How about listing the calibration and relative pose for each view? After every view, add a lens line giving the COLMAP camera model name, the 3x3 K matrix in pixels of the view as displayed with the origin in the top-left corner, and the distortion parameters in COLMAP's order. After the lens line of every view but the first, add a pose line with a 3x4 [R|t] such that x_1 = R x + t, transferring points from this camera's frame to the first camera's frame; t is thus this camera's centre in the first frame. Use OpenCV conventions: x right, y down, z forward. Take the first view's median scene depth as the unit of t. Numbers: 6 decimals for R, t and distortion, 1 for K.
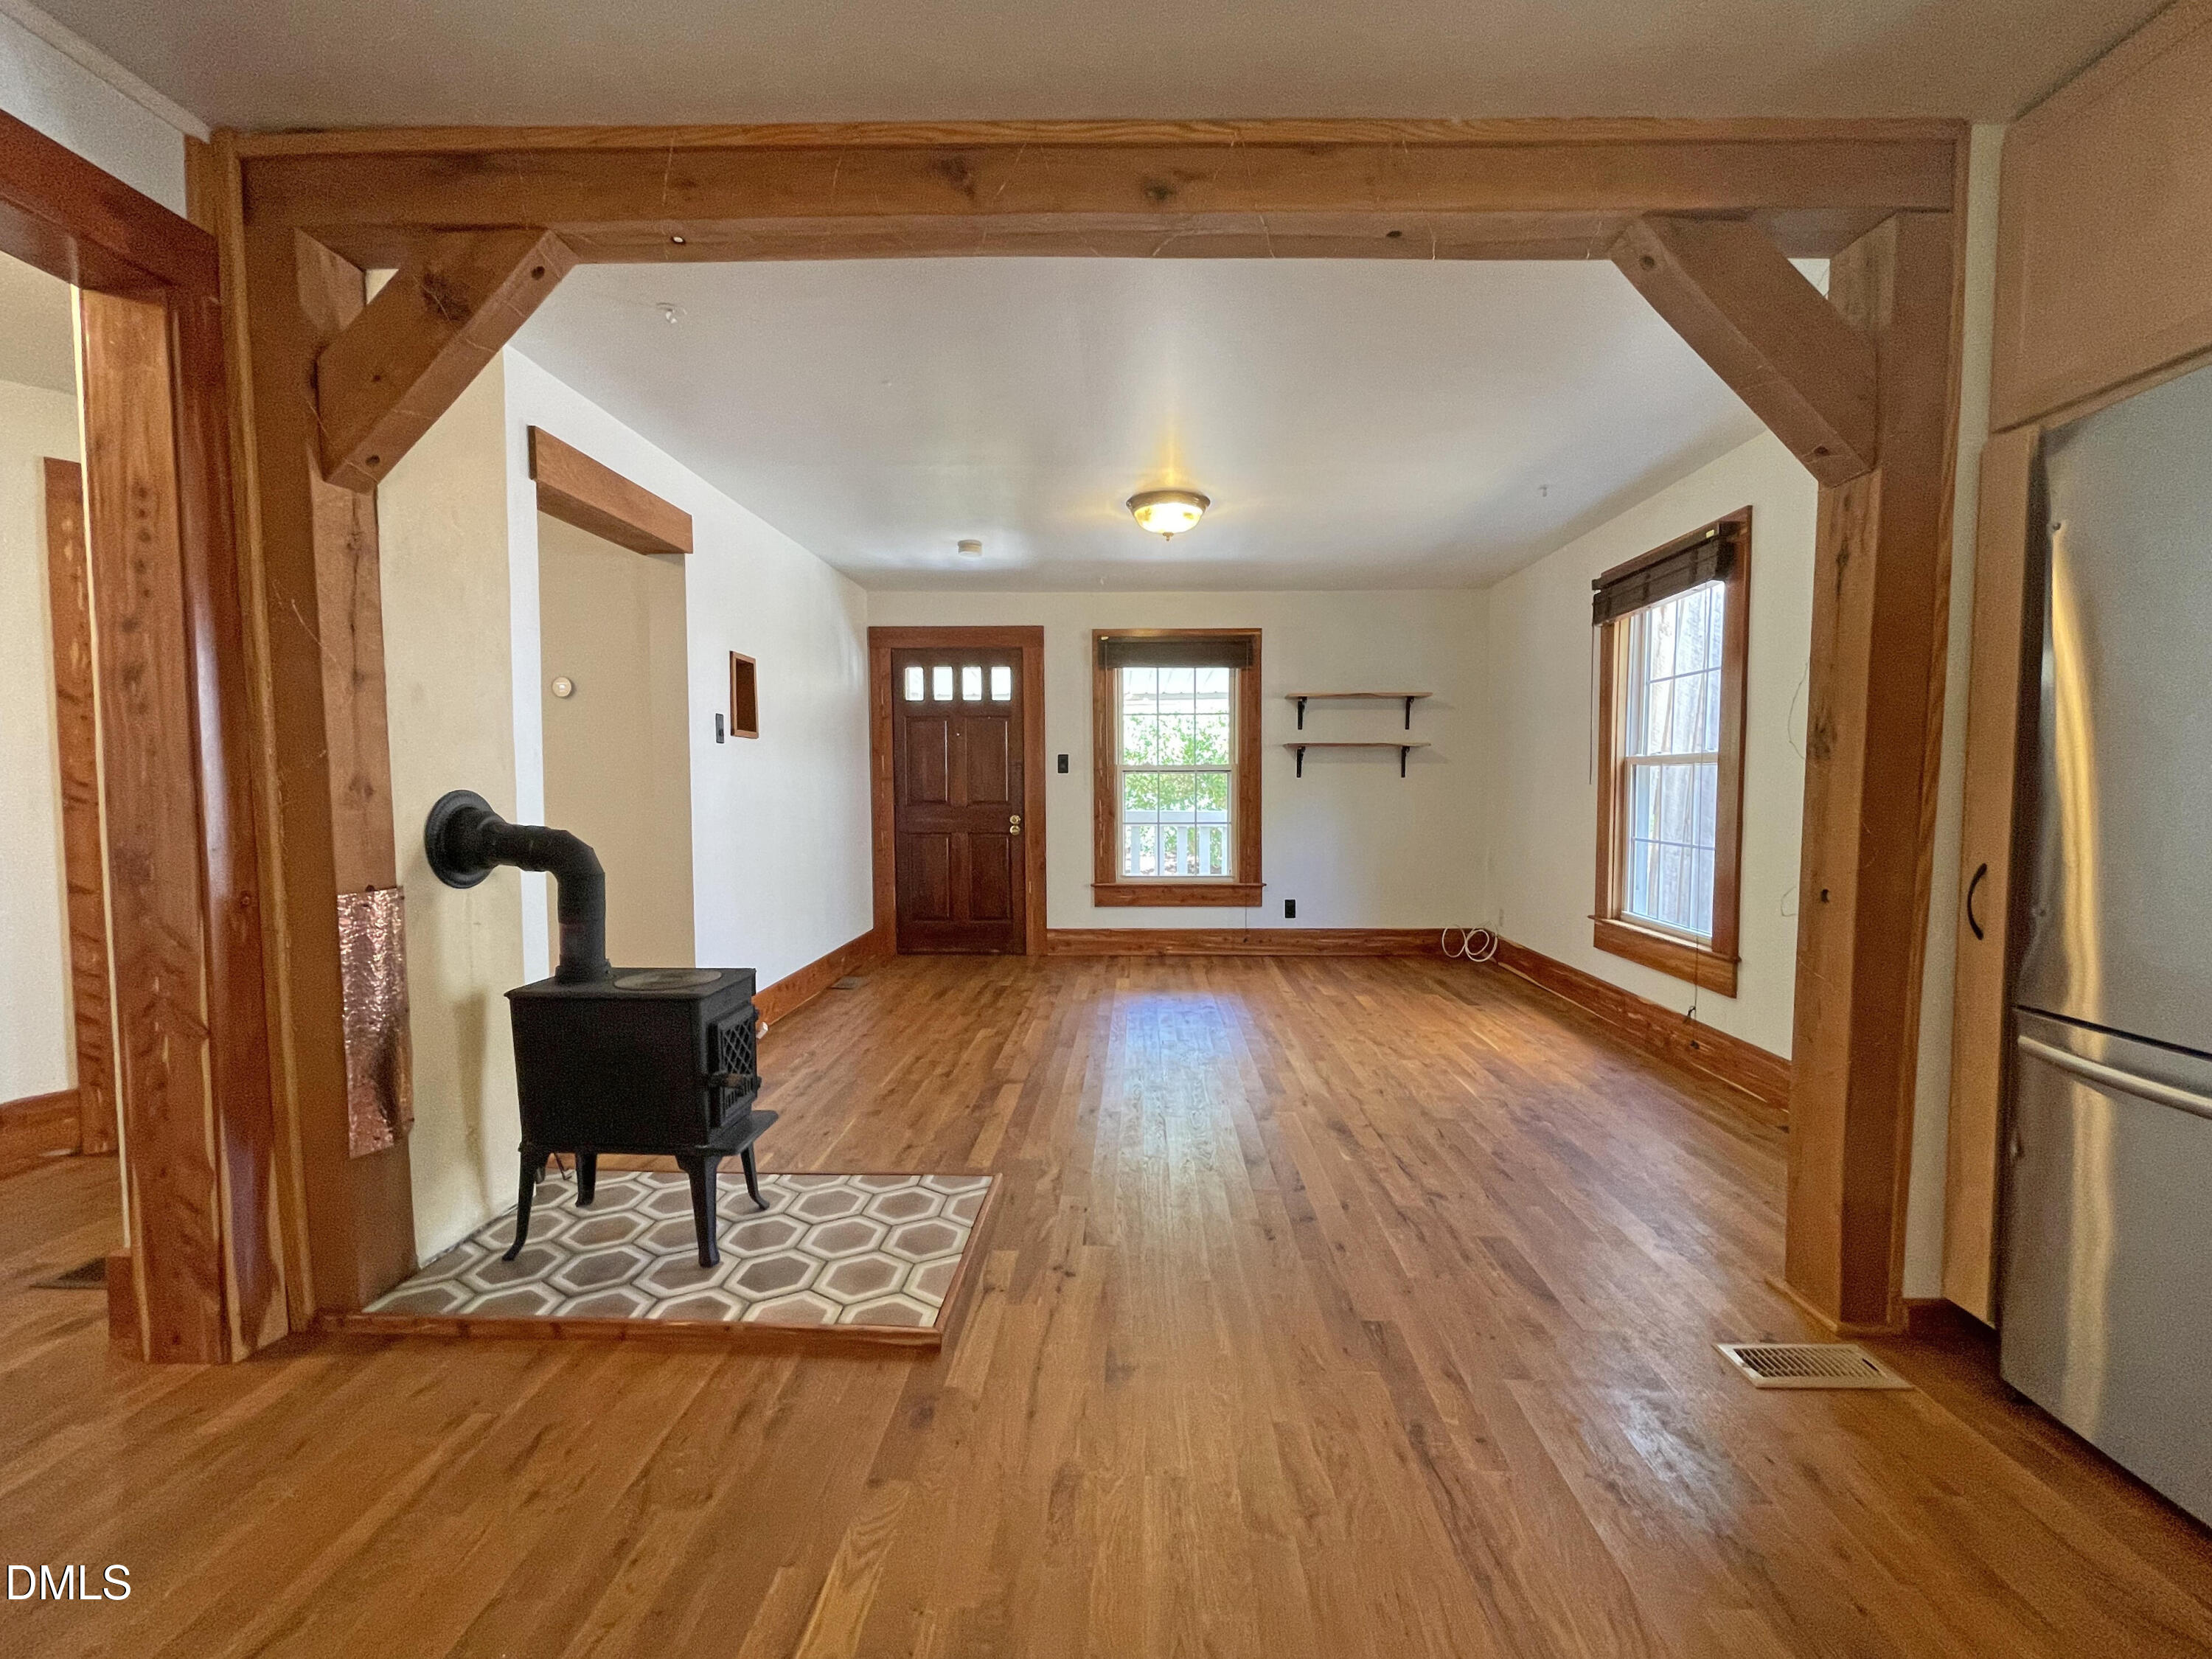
lens RADIAL K [[939.4, 0, 1109.6], [0, 939.4, 828.6], [0, 0, 1]] dist [-0.002250, -0.000073]
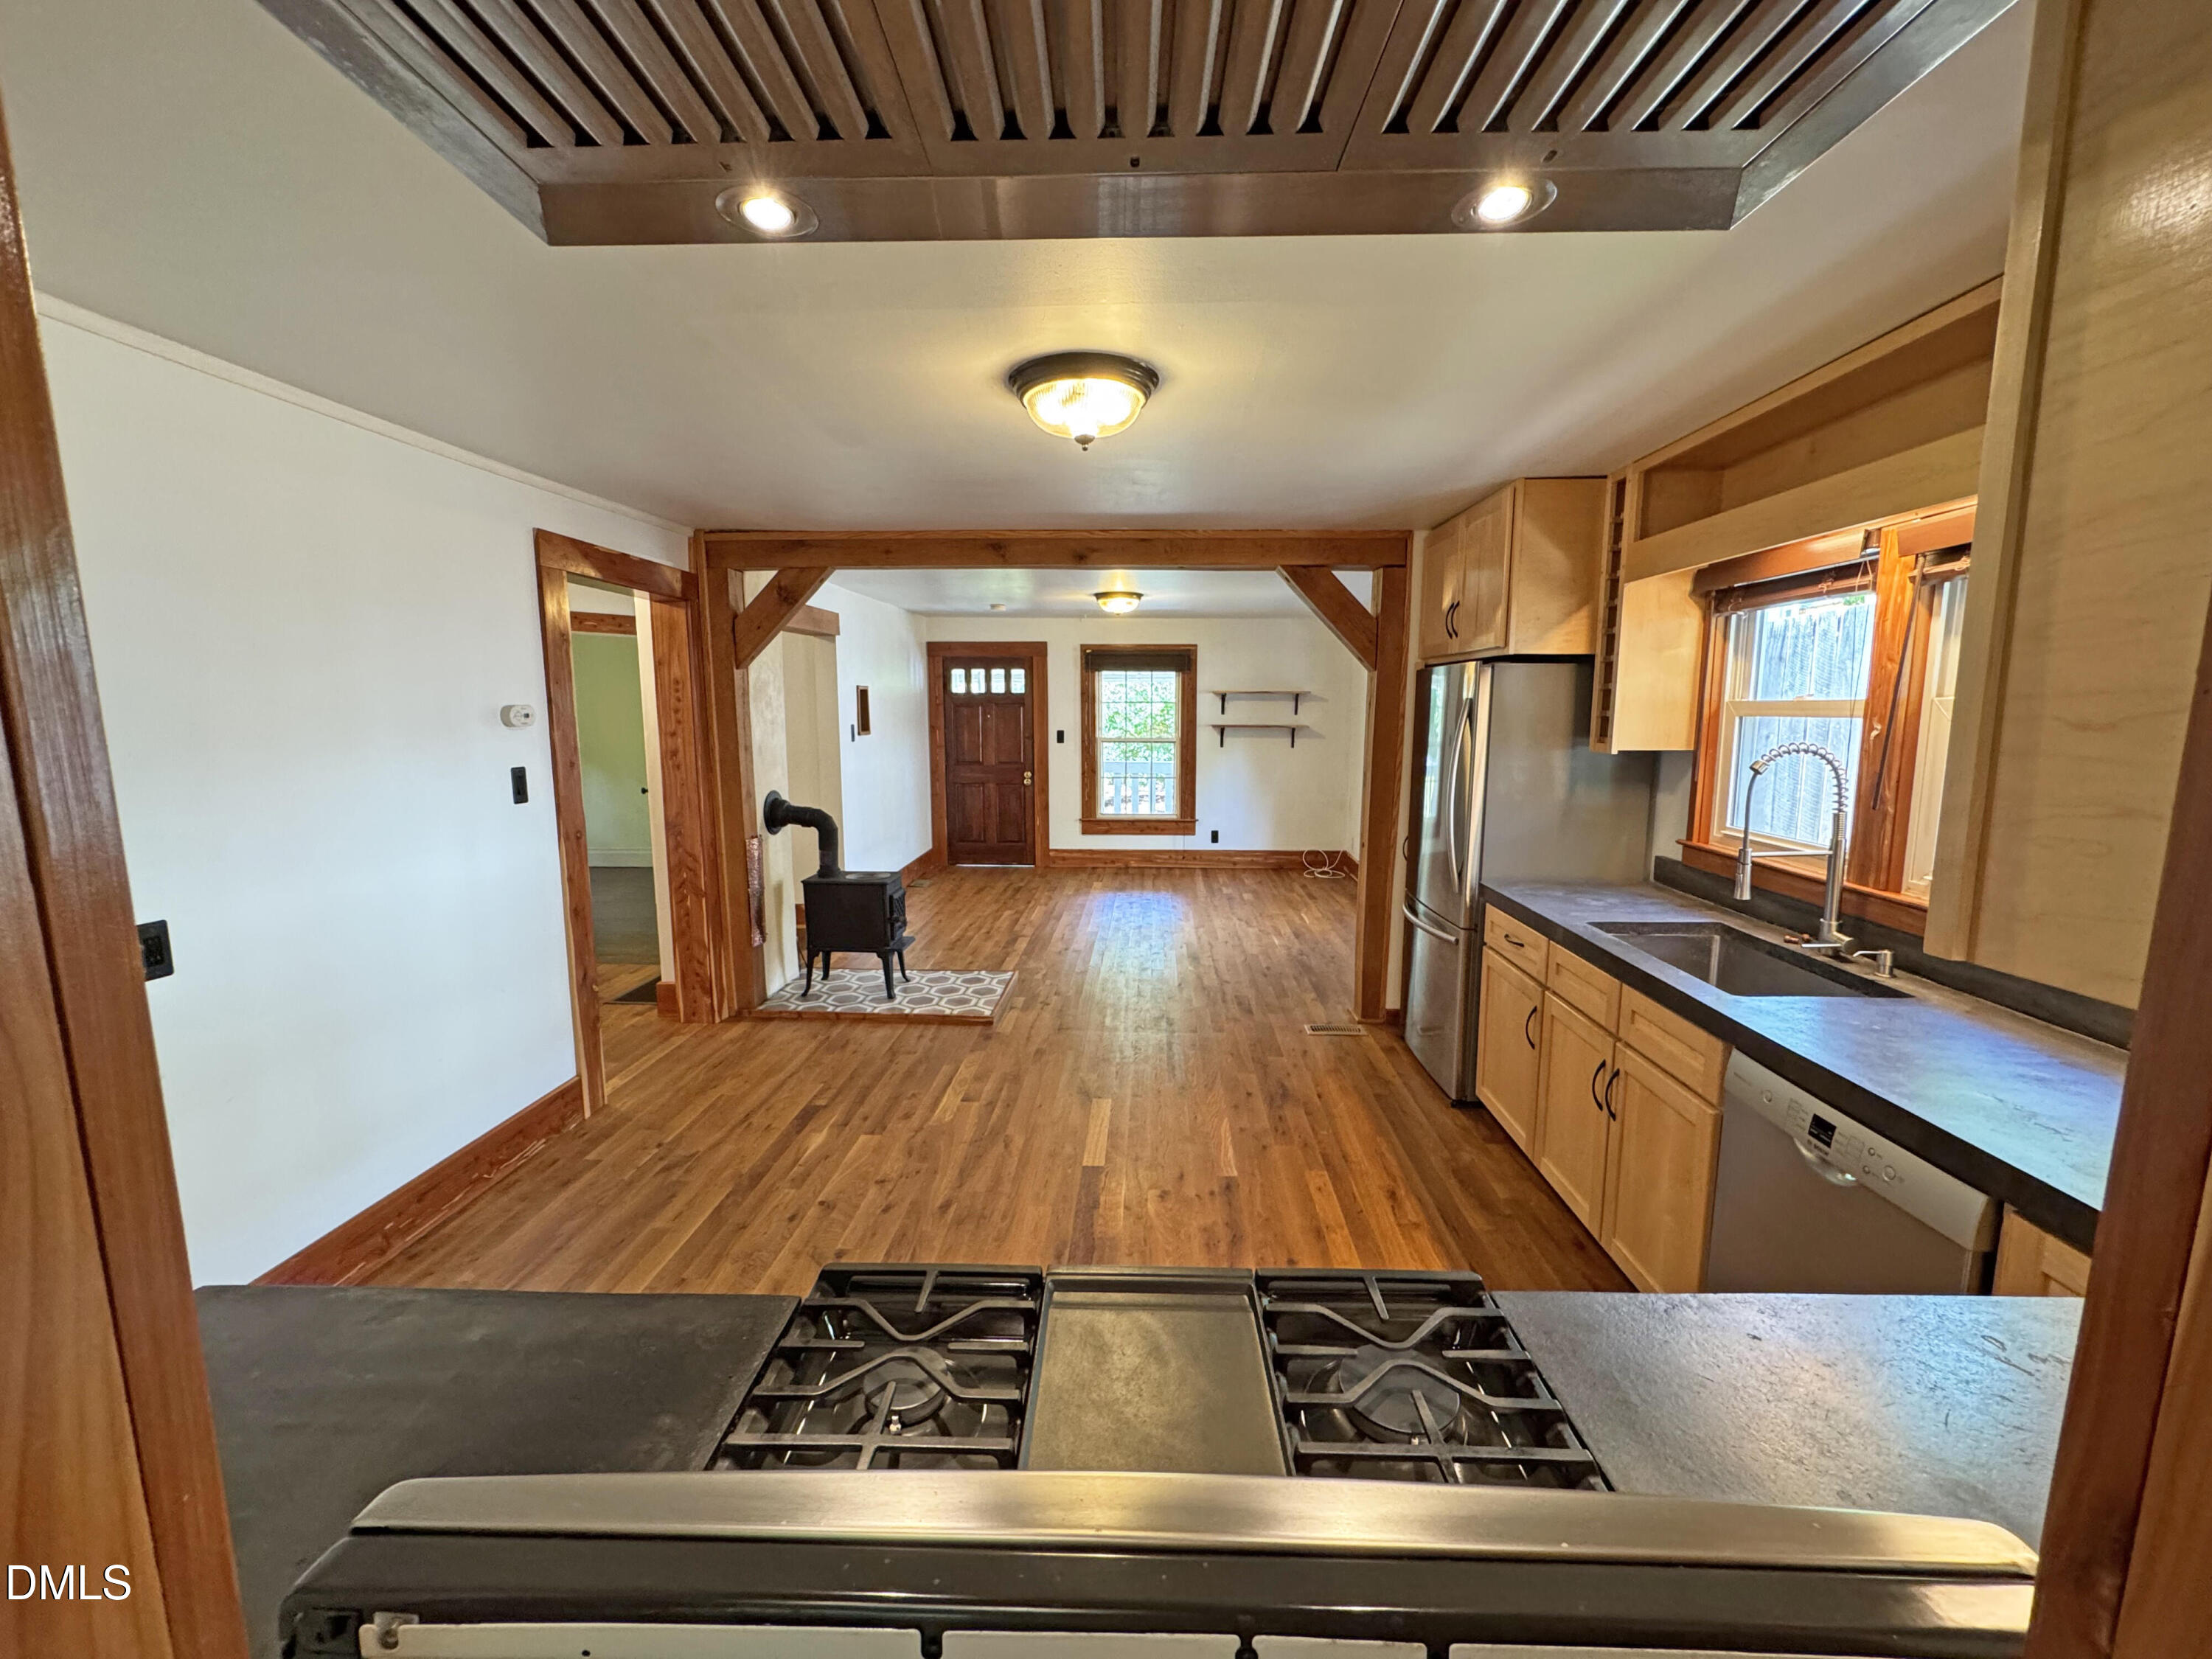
lens RADIAL K [[883.0, 0, 1106.0], [0, 883.0, 829.5], [0, 0, 1]] dist [-0.002341, -0.000142]
pose [[0.999821, 0.007572, -0.017315, 0.087479], [-0.005964, 0.995823, 0.091110, -0.096488], [0.017933, -0.090991, 0.995690, -0.717173]]
